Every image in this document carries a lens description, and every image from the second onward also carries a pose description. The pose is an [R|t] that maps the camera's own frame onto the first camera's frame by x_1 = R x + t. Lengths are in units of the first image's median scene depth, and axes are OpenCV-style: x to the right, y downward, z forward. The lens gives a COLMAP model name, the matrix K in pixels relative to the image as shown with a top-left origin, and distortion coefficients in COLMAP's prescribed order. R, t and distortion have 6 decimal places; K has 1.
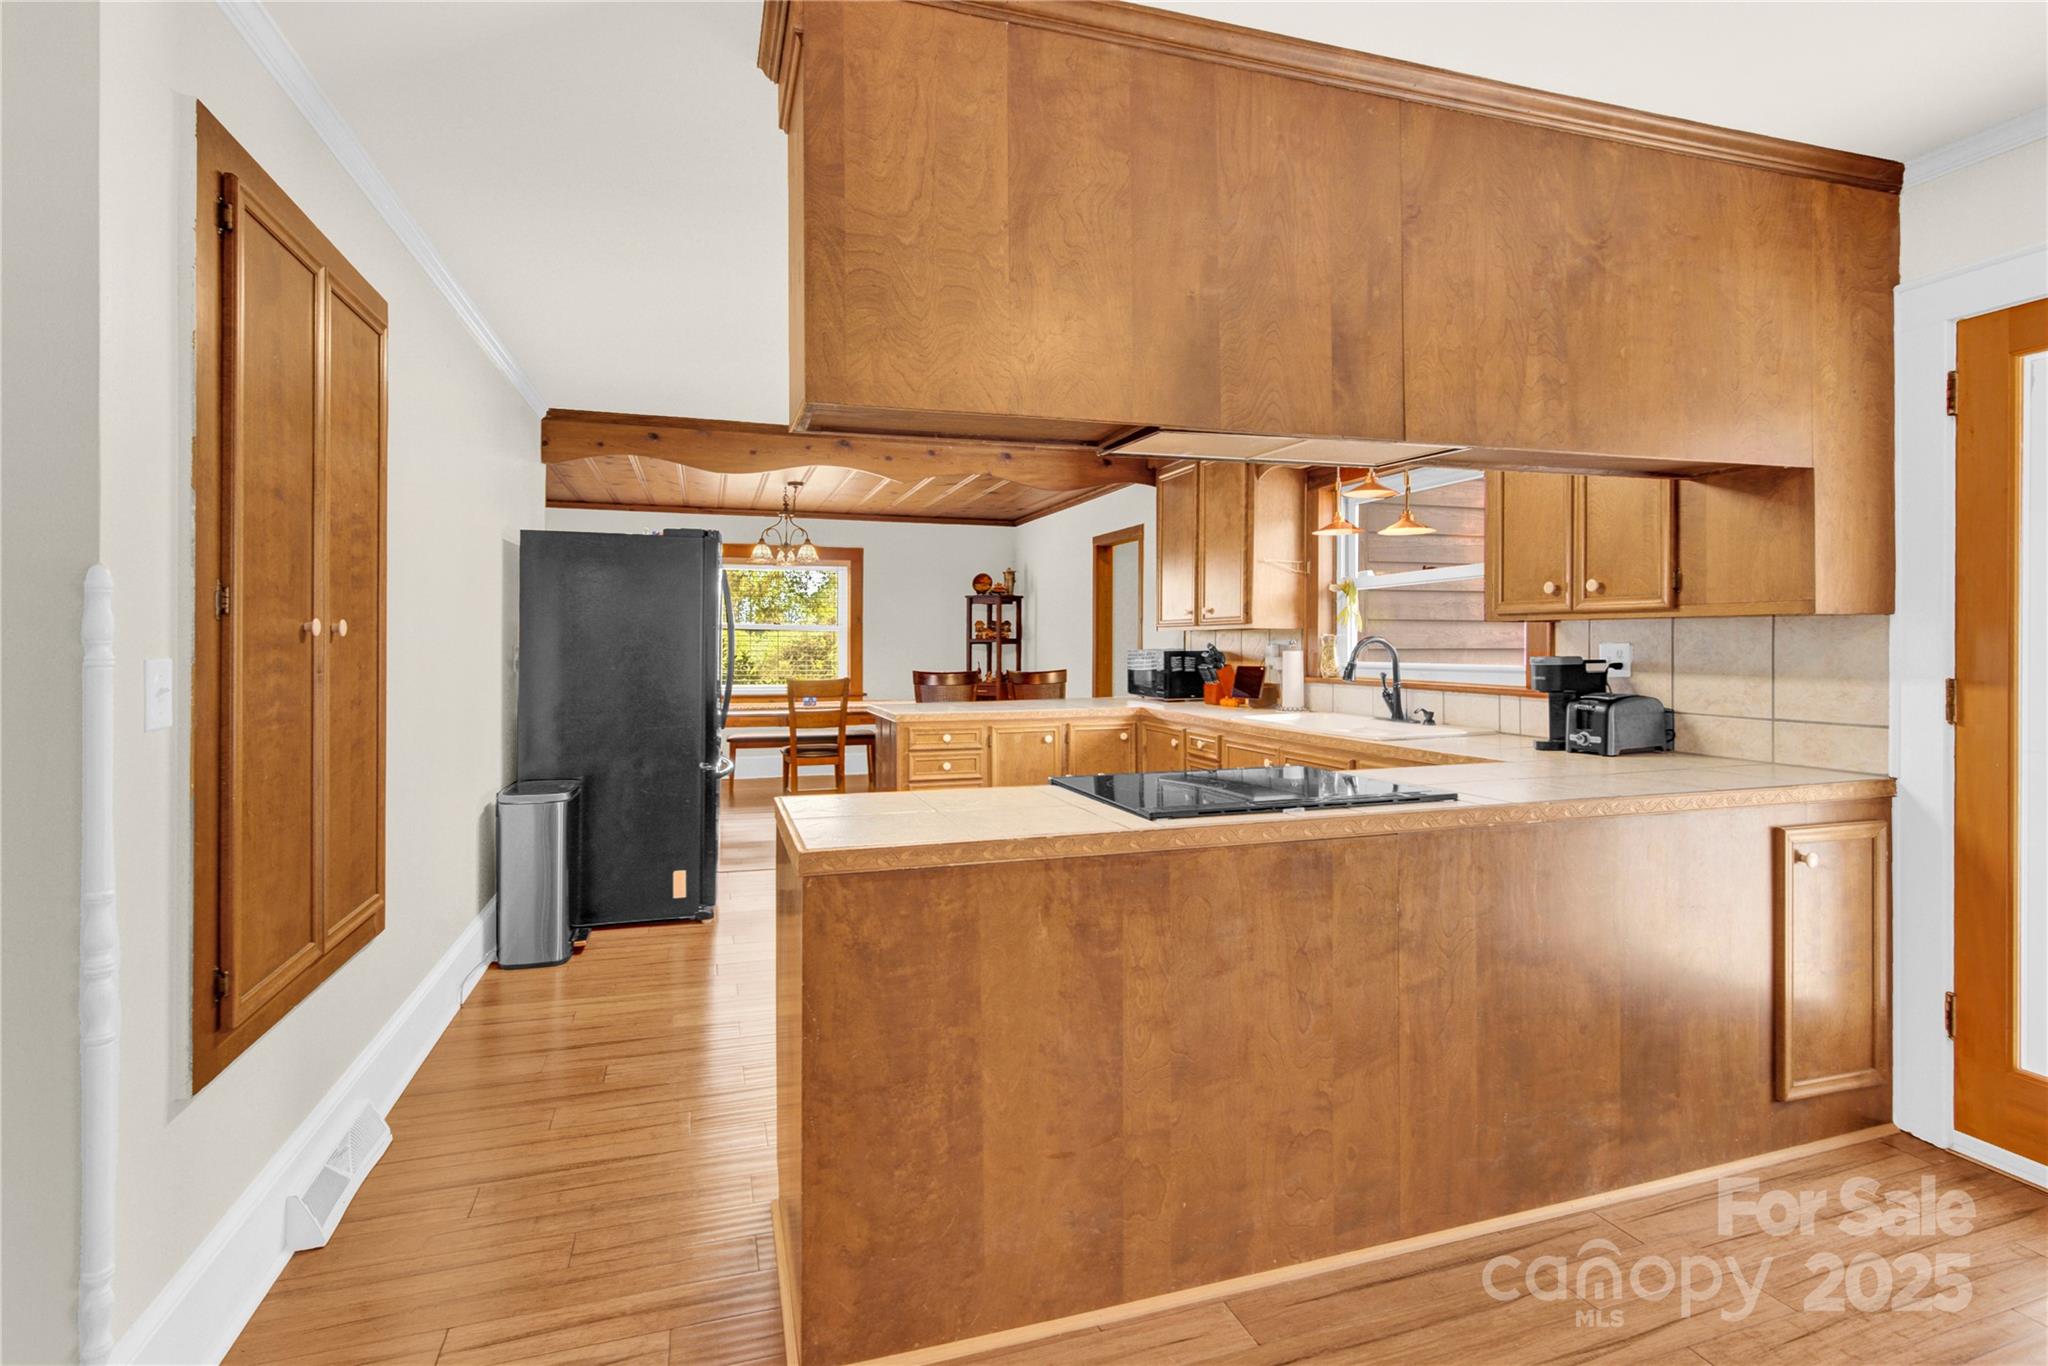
lens RADIAL K [[958.5, 0, 1016.0], [0, 958.5, 648.9], [0, 0, 1]] dist [0.003750, -0.000031]
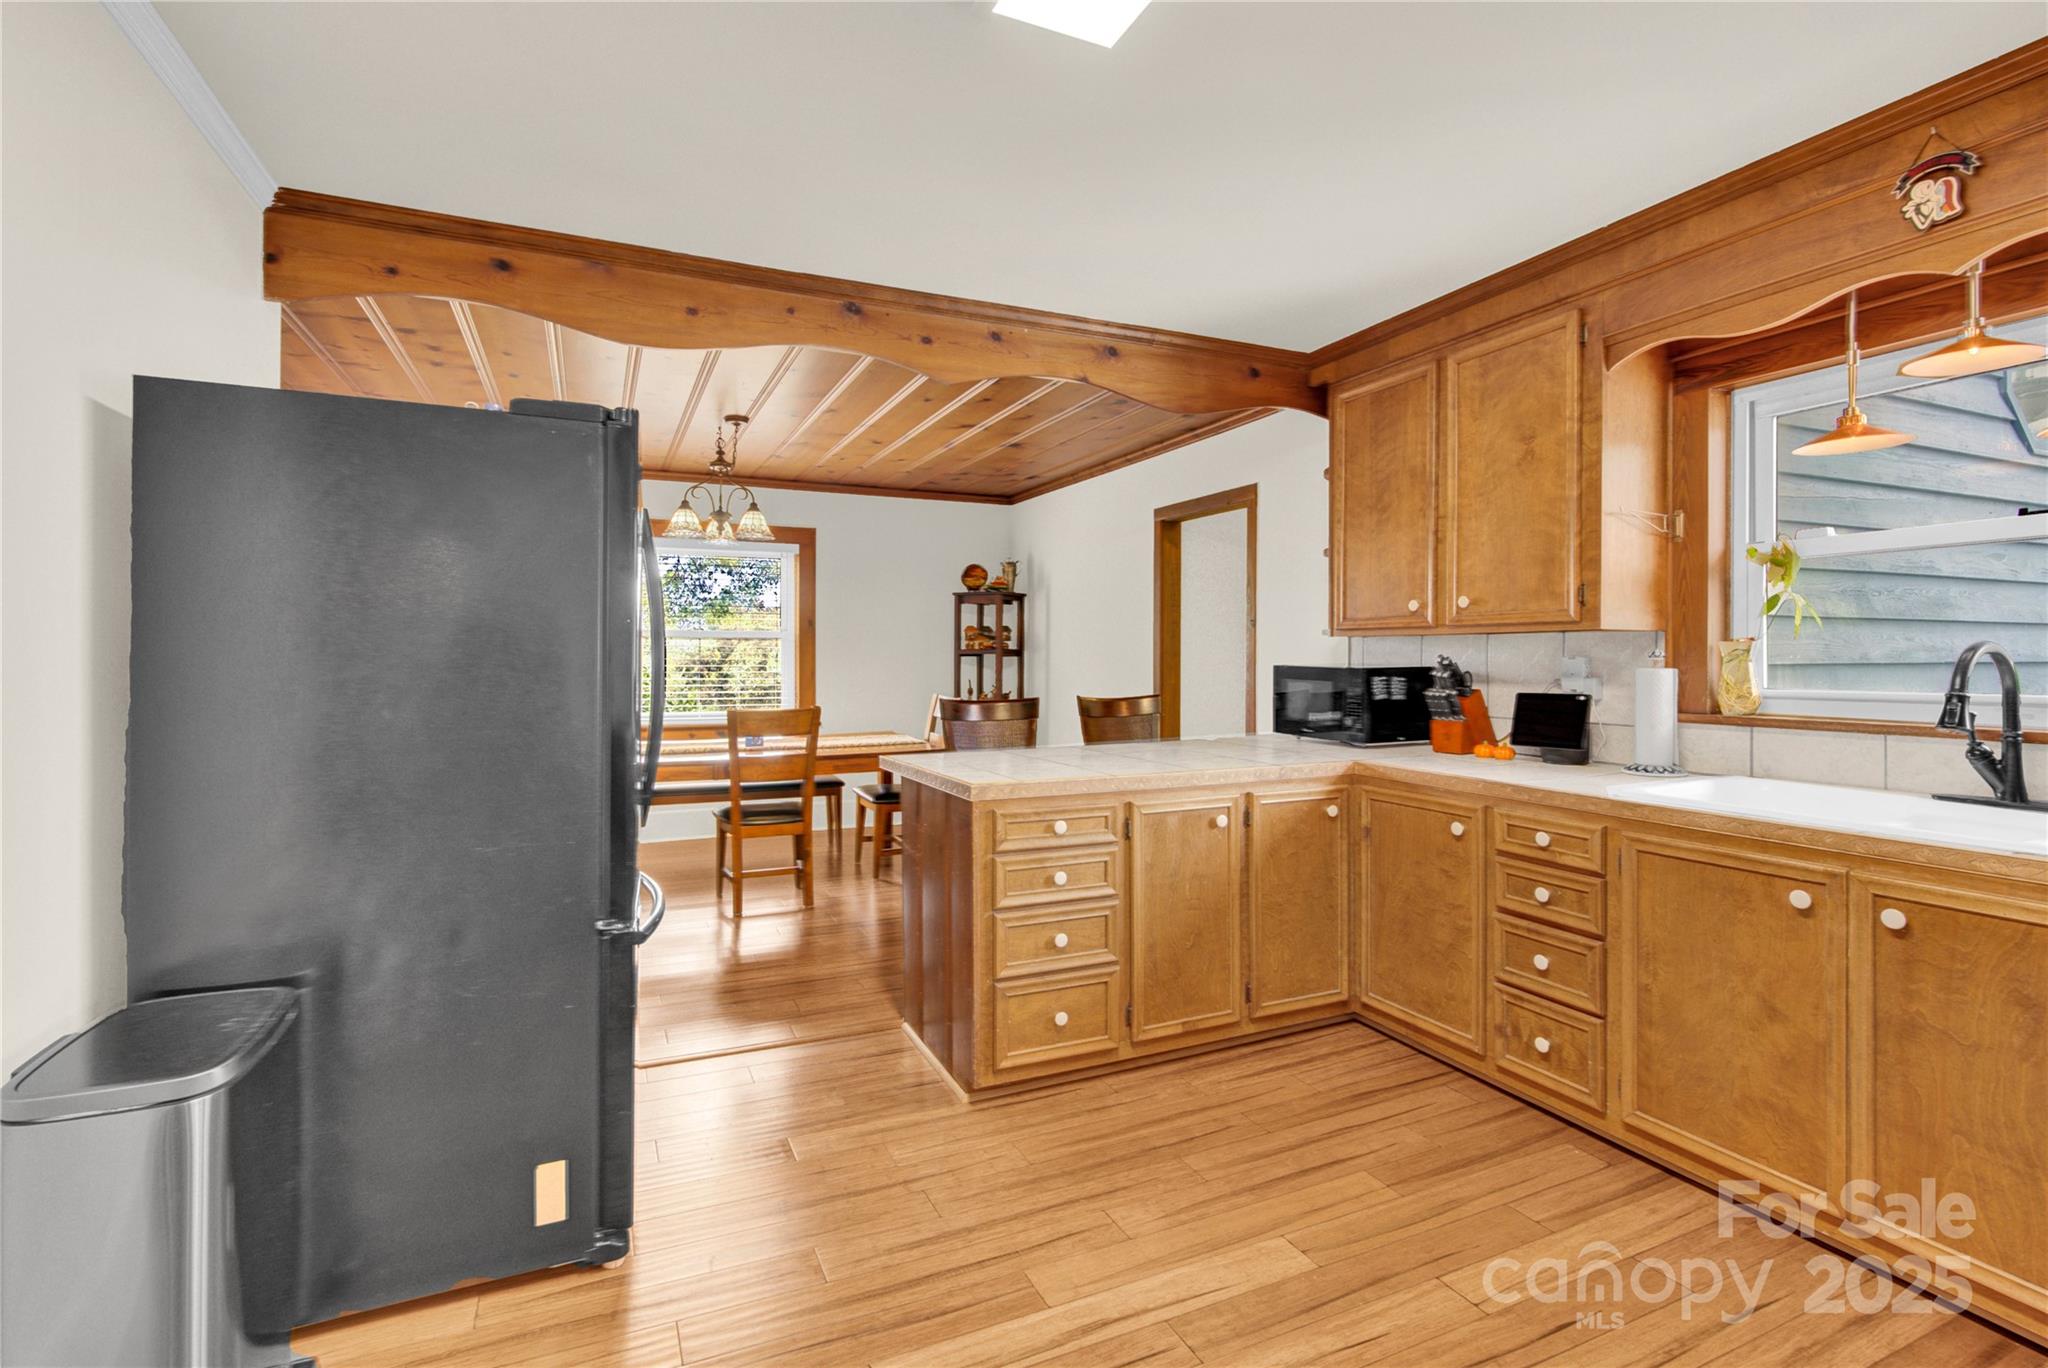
lens RADIAL K [[958.5, 0, 1022.2], [0, 958.5, 666.1], [0, 0, 1]] dist [0.003750, -0.000031]
pose [[0.994131, -0.001860, 0.108168, -0.139262], [0.001237, 0.999982, 0.005821, -0.002853], [-0.108177, -0.005653, 0.994116, 0.410445]]
